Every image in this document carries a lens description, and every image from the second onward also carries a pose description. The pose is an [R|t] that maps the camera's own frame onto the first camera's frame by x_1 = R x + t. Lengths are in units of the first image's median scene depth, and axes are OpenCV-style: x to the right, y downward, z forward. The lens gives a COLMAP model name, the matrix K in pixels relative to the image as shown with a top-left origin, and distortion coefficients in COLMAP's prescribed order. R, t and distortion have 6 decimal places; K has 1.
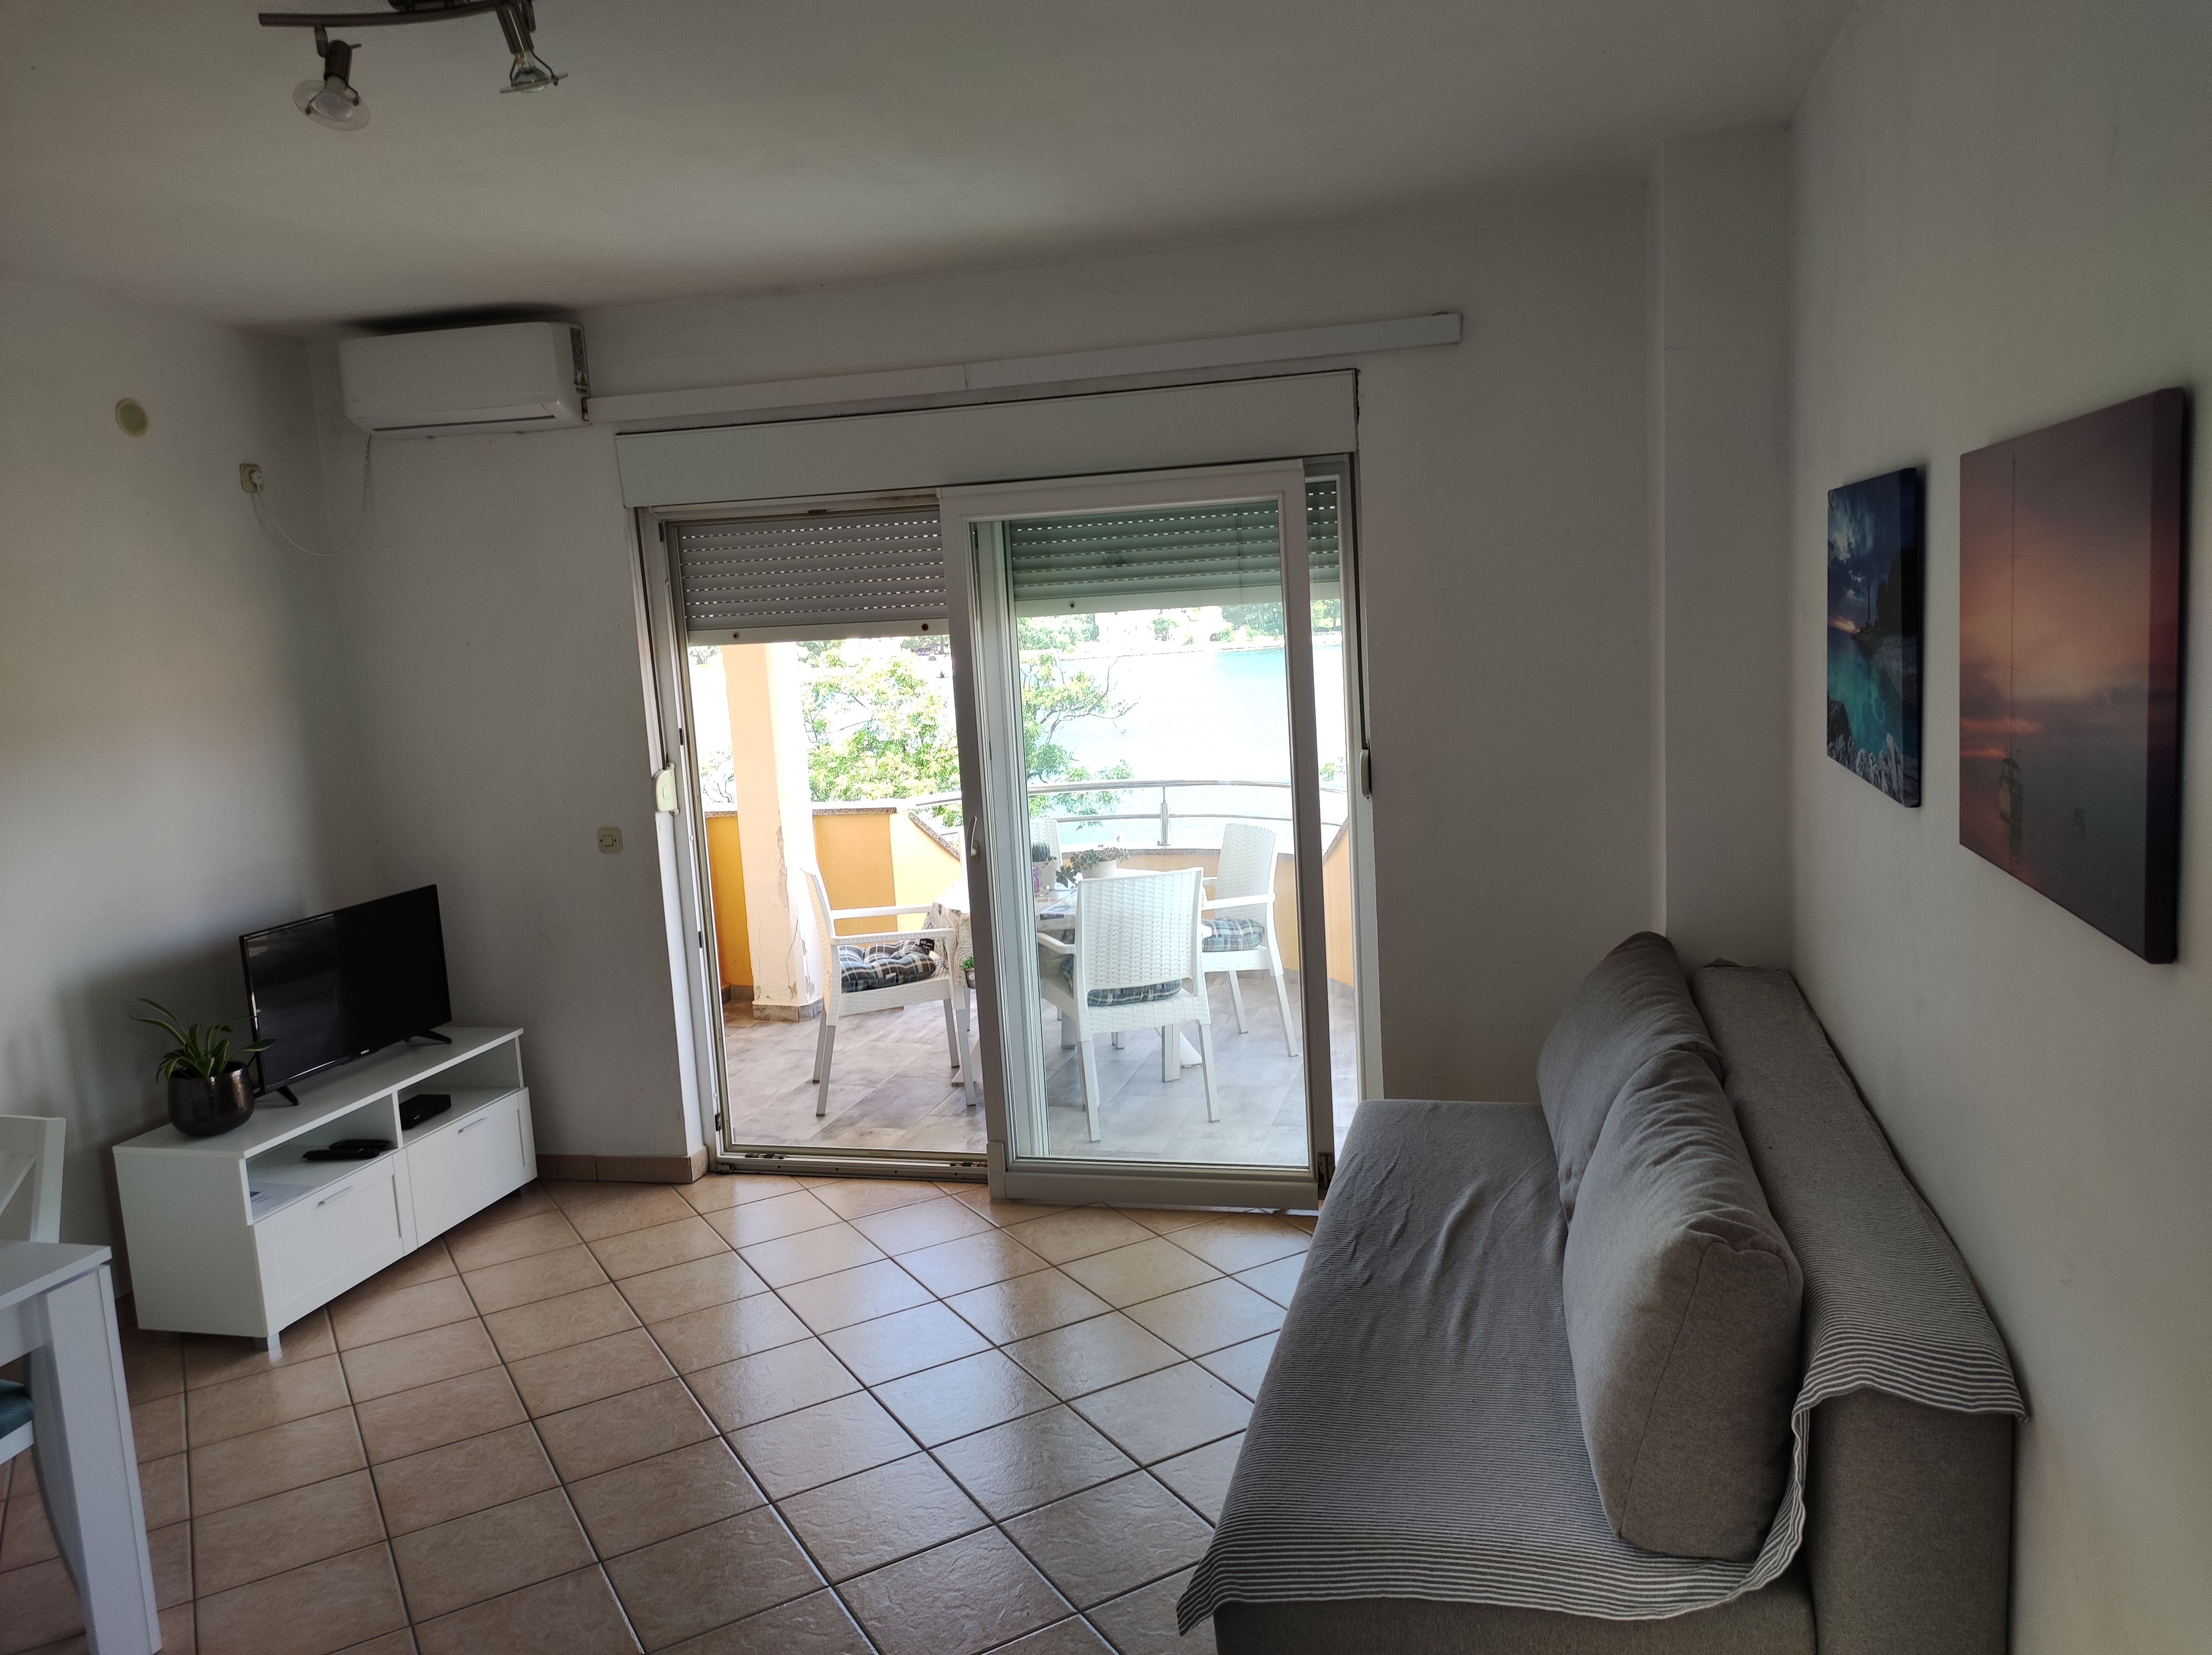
lens RADIAL K [[1632.0, 0, 1106.0], [0, 1632.0, 827.5], [0, 0, 1]] dist [0.062947, -0.085205]
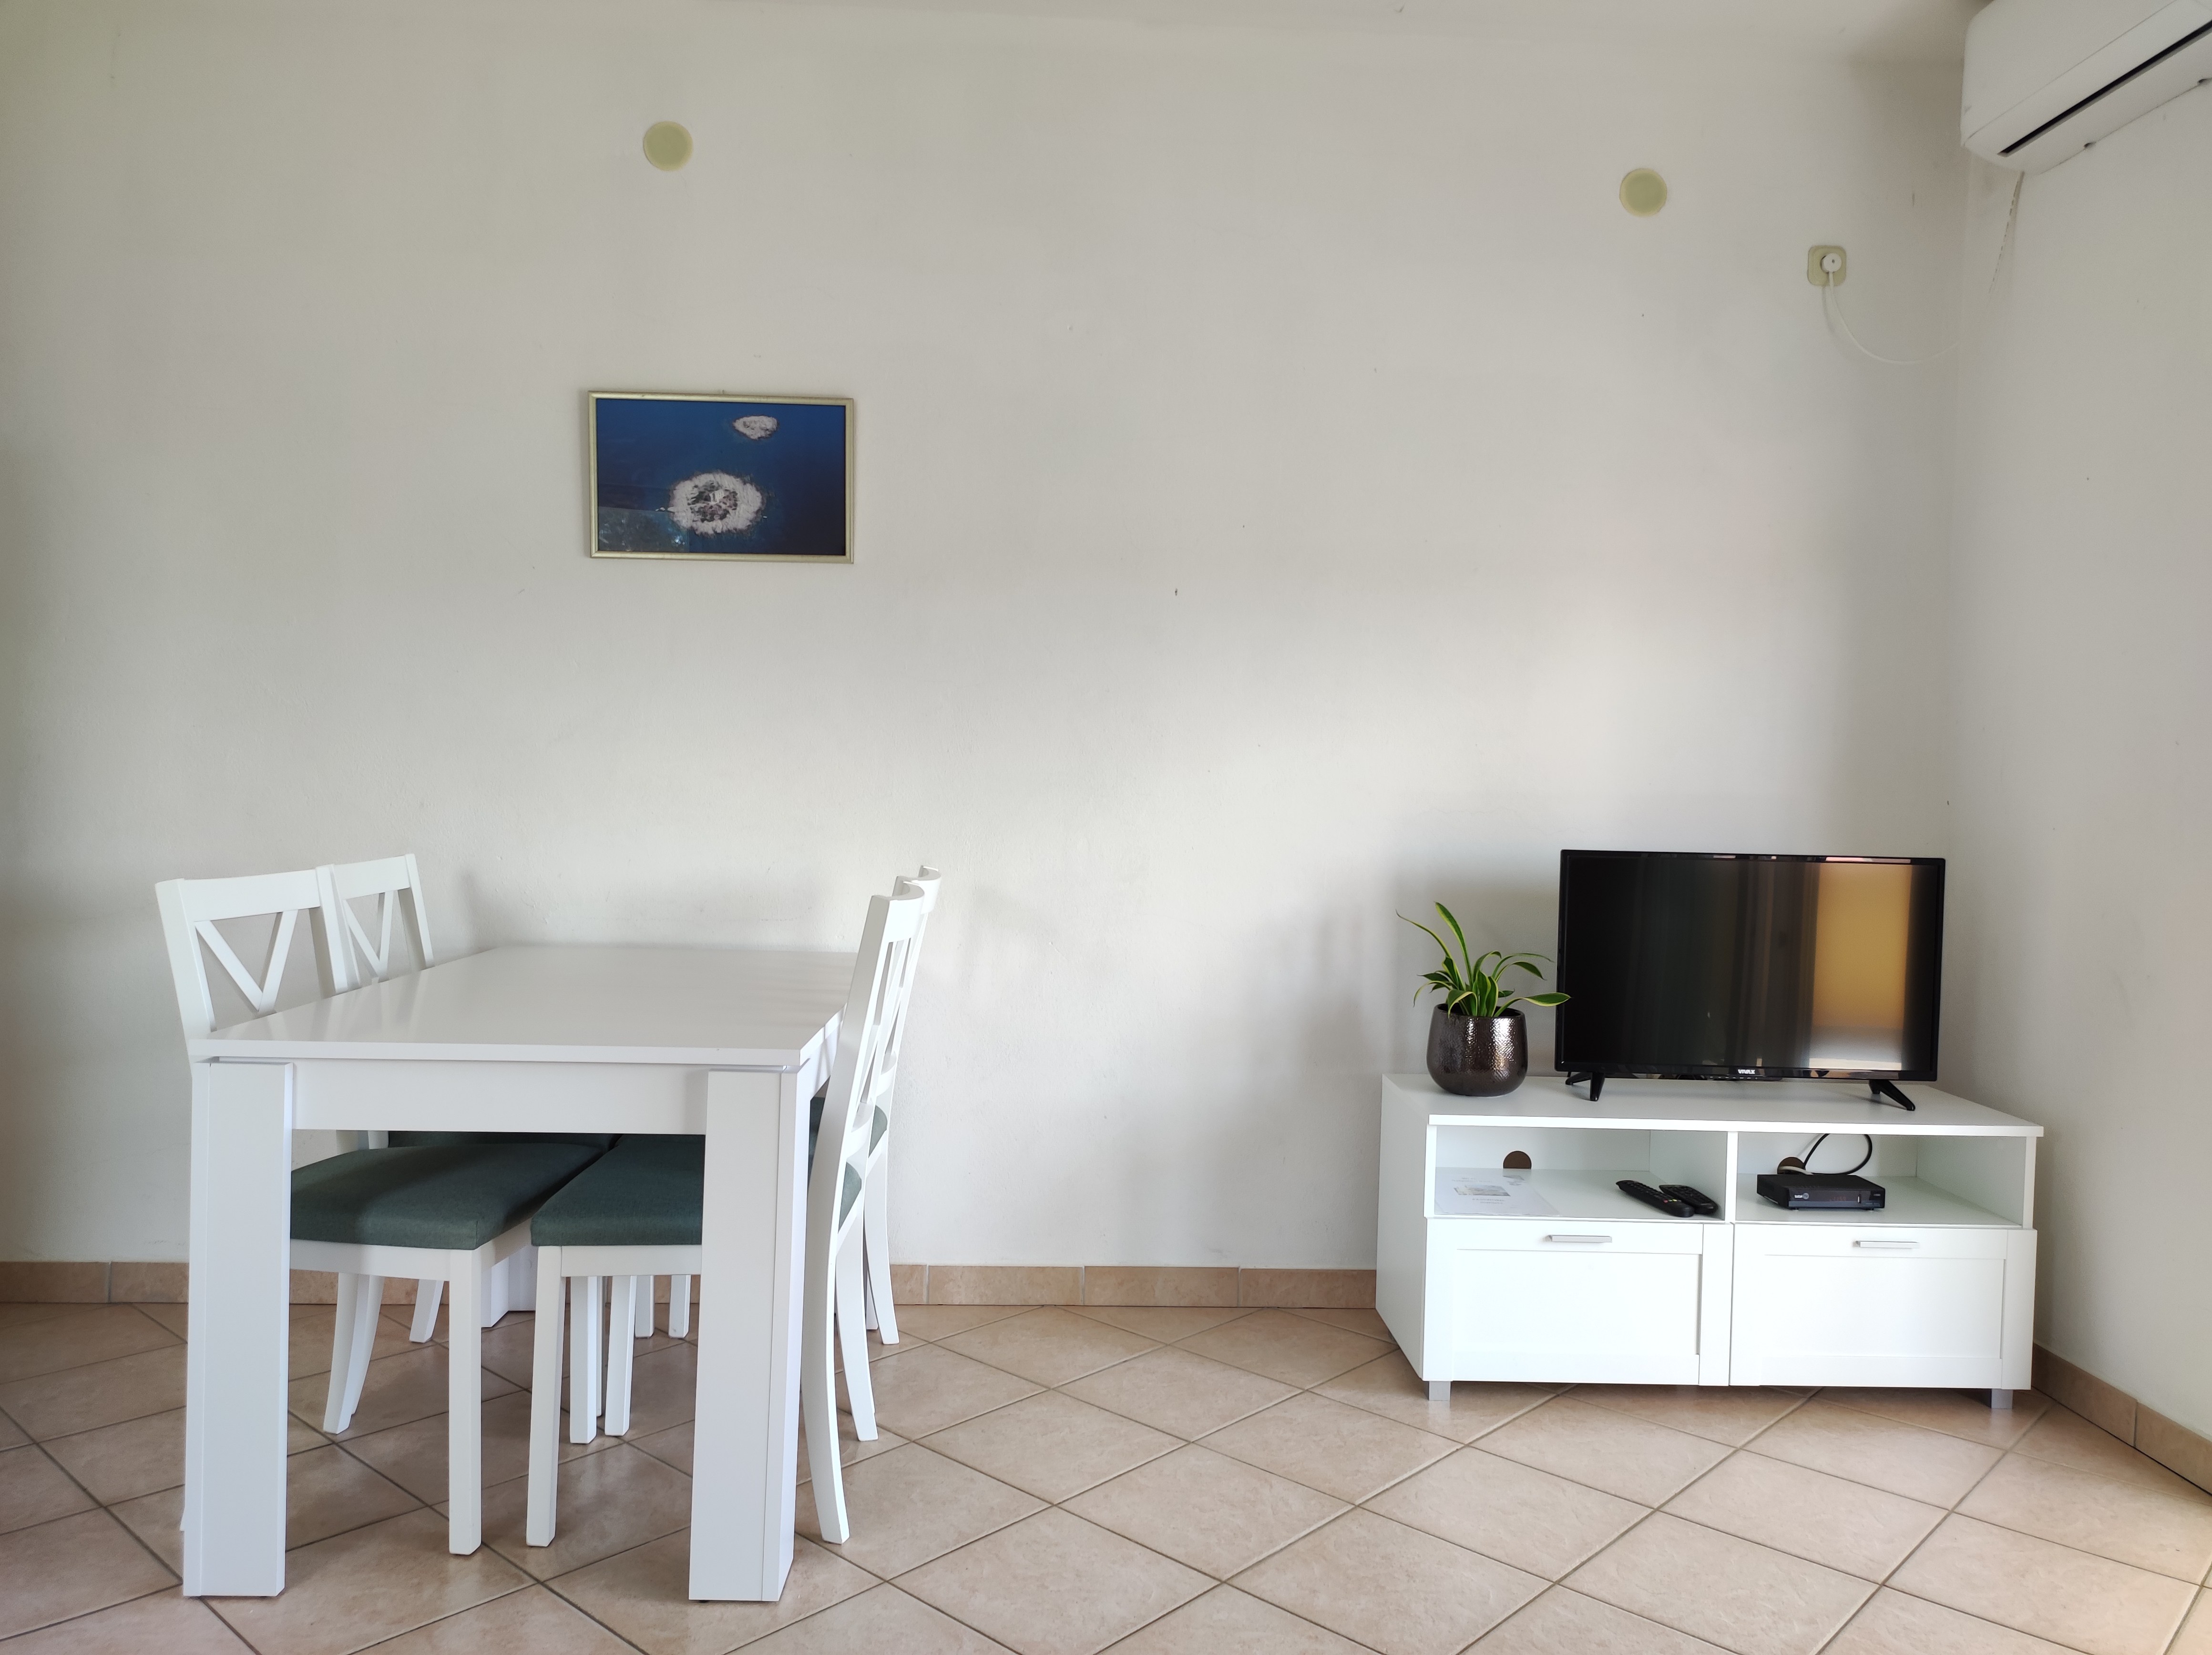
lens RADIAL K [[1632.0, 0, 1106.0], [0, 1632.0, 827.5], [0, 0, 1]] dist [0.062947, -0.085205]
pose [[0.303455, 0.111242, -0.946330, 0.101803], [-0.173038, 0.983081, 0.060074, 0.042964], [0.937002, 0.145521, 0.317570, 0.532983]]
